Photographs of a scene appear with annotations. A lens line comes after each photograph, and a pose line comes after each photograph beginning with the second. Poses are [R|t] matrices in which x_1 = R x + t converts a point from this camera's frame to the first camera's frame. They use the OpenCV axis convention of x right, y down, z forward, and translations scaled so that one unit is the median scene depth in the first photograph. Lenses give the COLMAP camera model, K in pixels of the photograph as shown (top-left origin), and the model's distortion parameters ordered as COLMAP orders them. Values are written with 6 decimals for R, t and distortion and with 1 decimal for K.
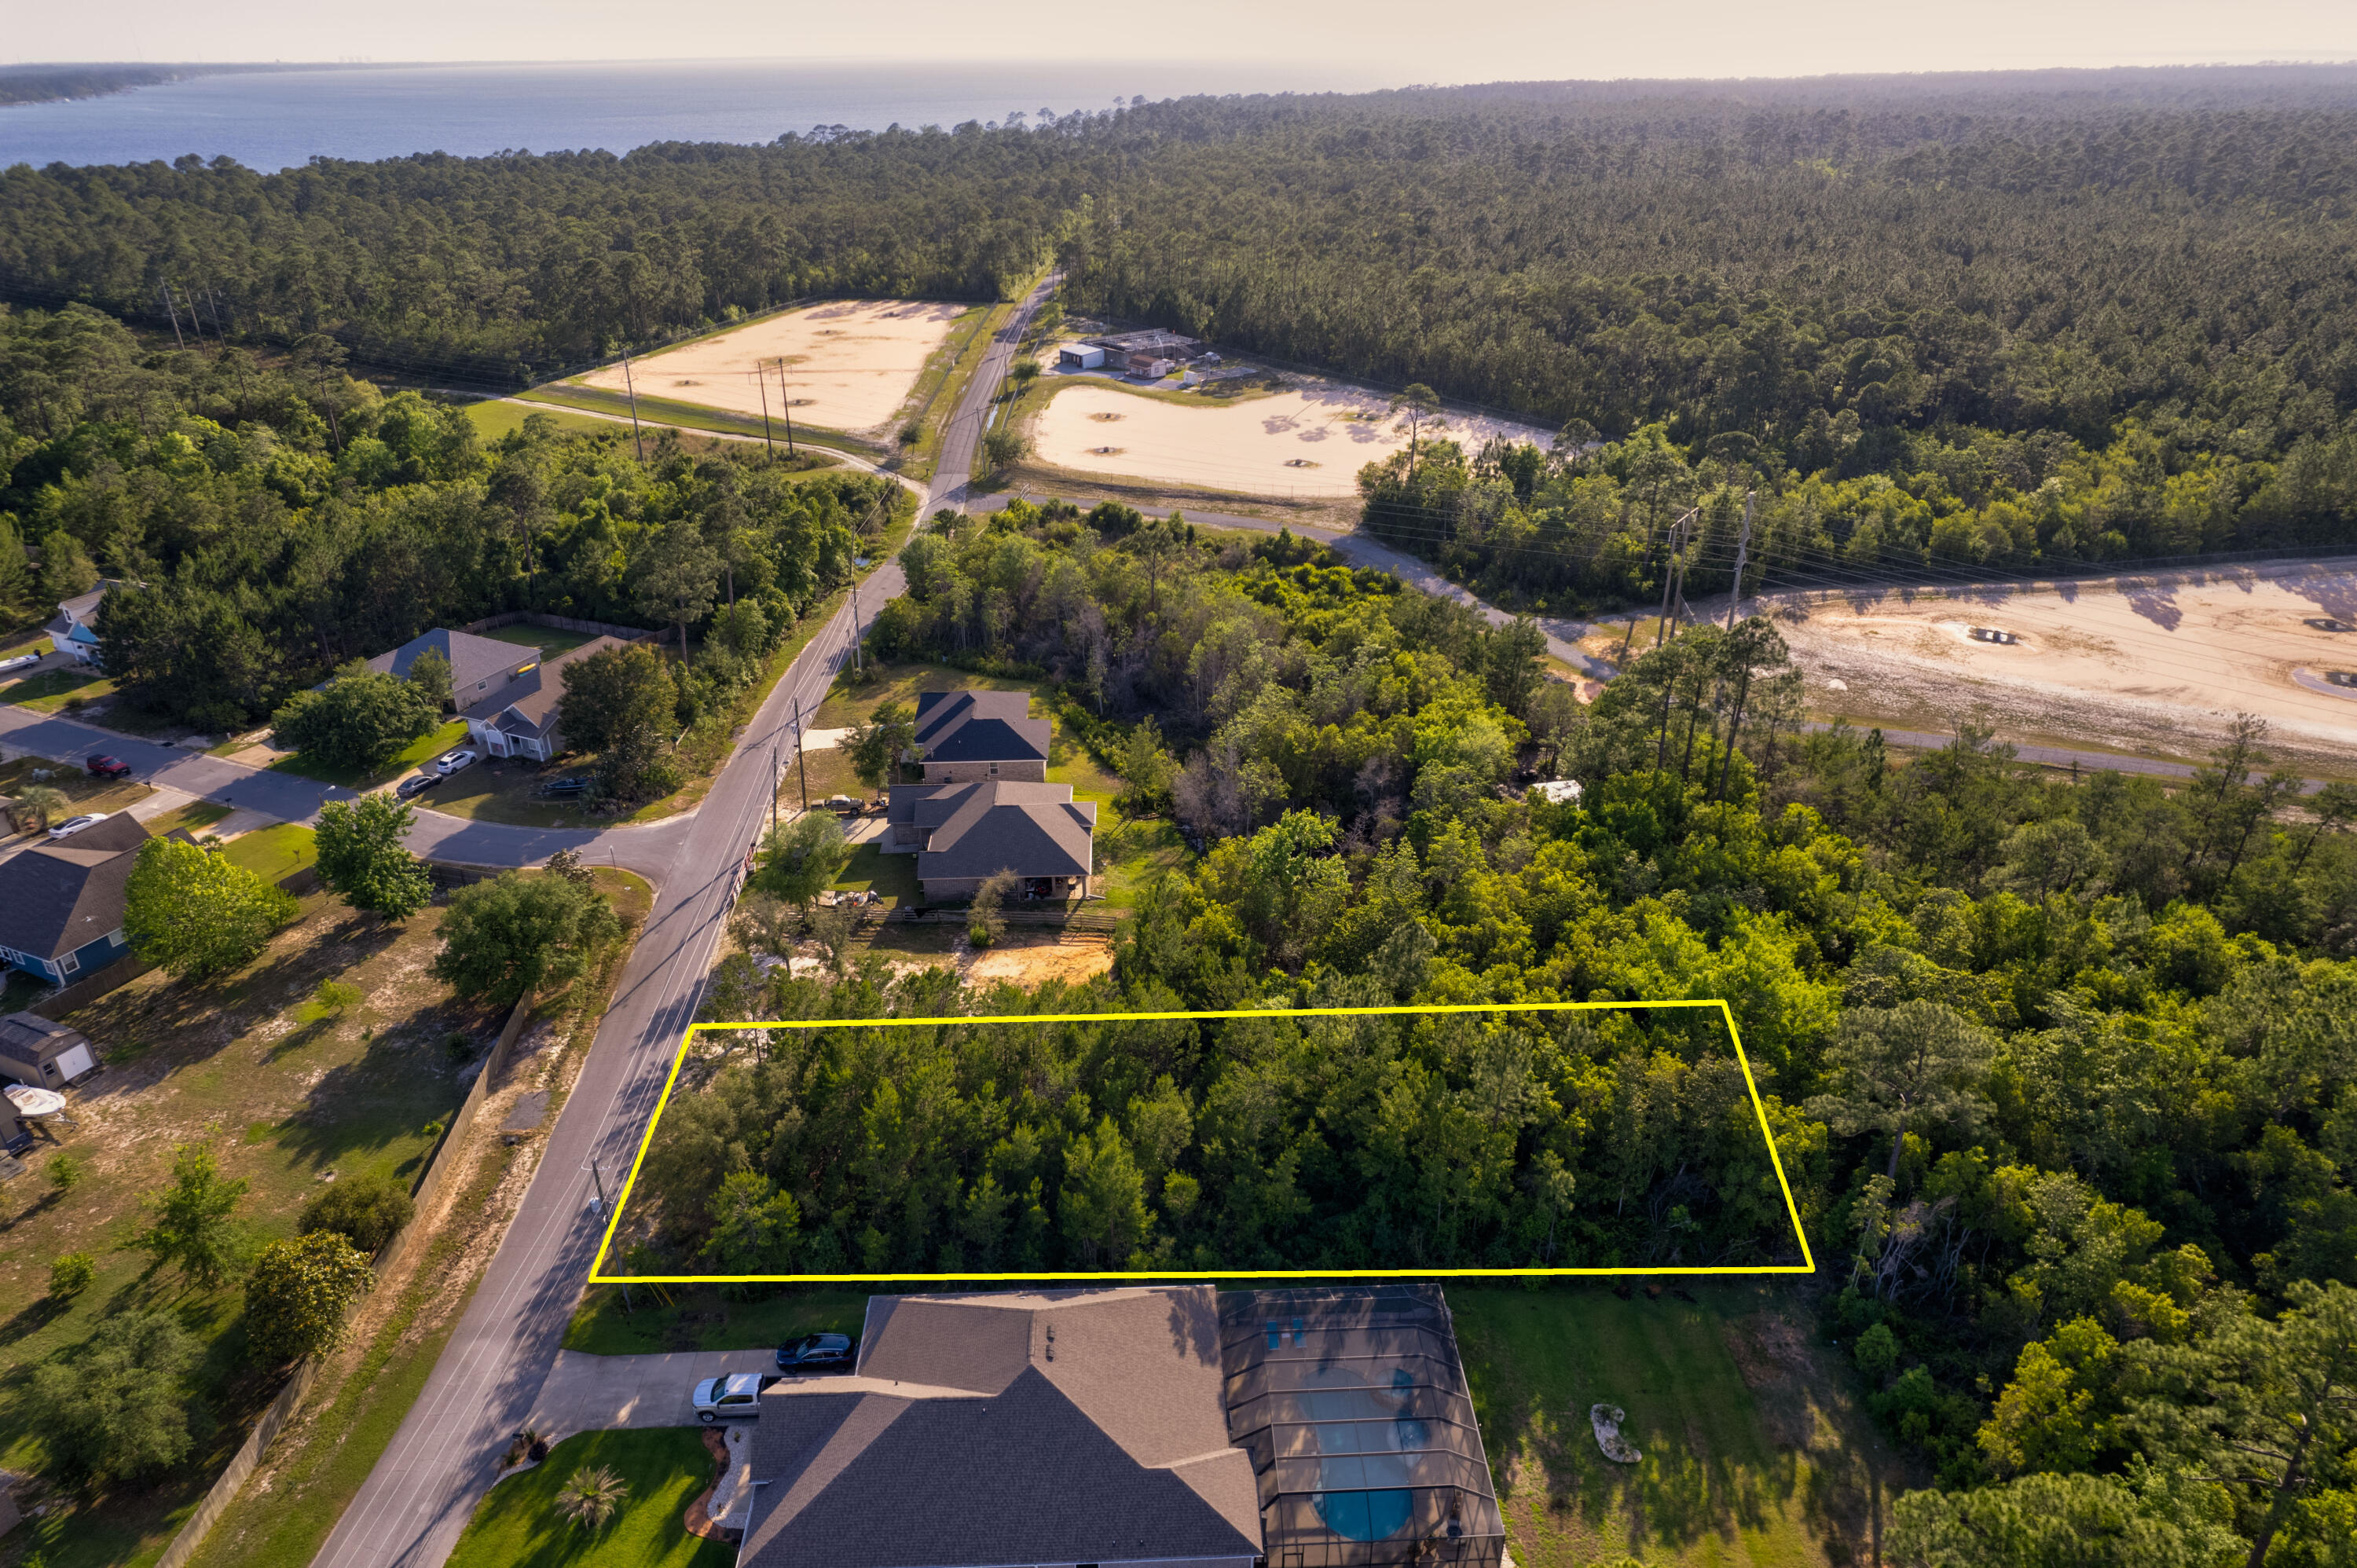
lens RADIAL K [[1506.5, 0, 1183.0], [0, 1506.5, 794.1], [0, 0, 1]] dist [-0.076246, 0.067647]
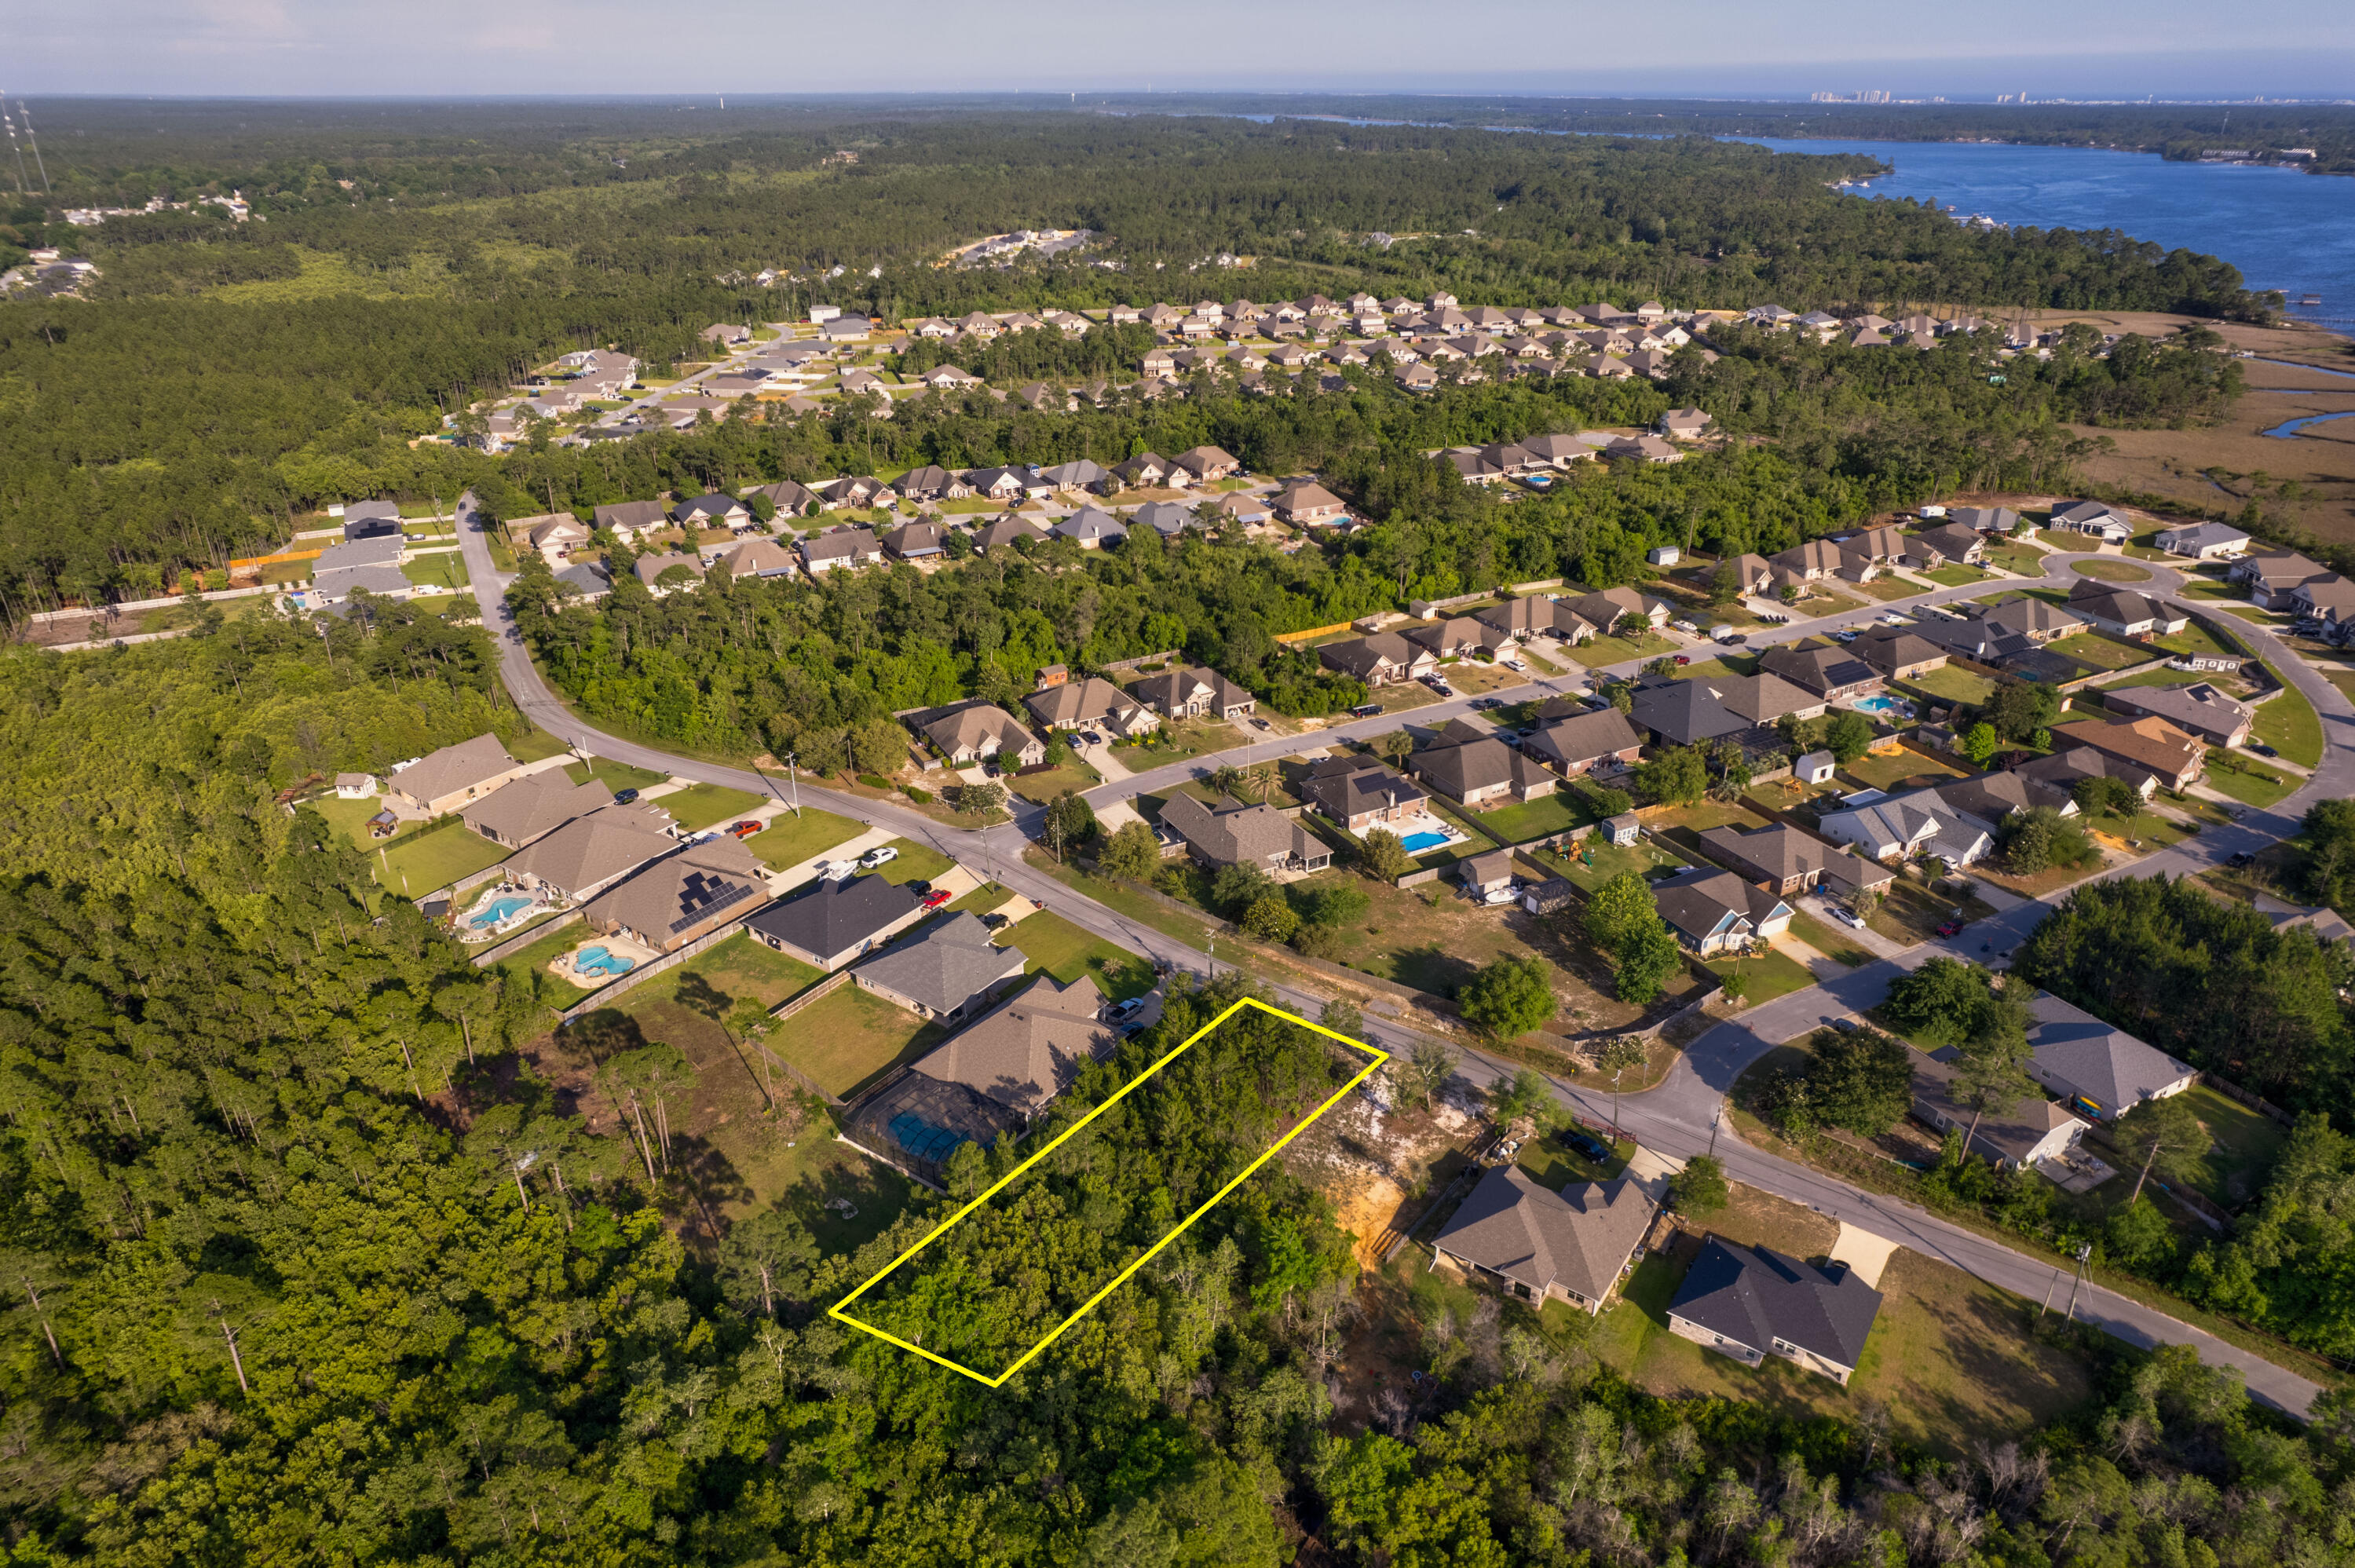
lens RADIAL K [[1505.2, 0, 1182.0], [0, 1505.2, 794.1], [0, 0, 1]] dist [-0.076246, 0.067647]
pose [[-0.610466, 0.349789, -0.710619, 0.750154], [-0.351891, 0.684009, 0.638987, -0.847368], [0.709580, 0.640140, -0.294477, 0.934712]]
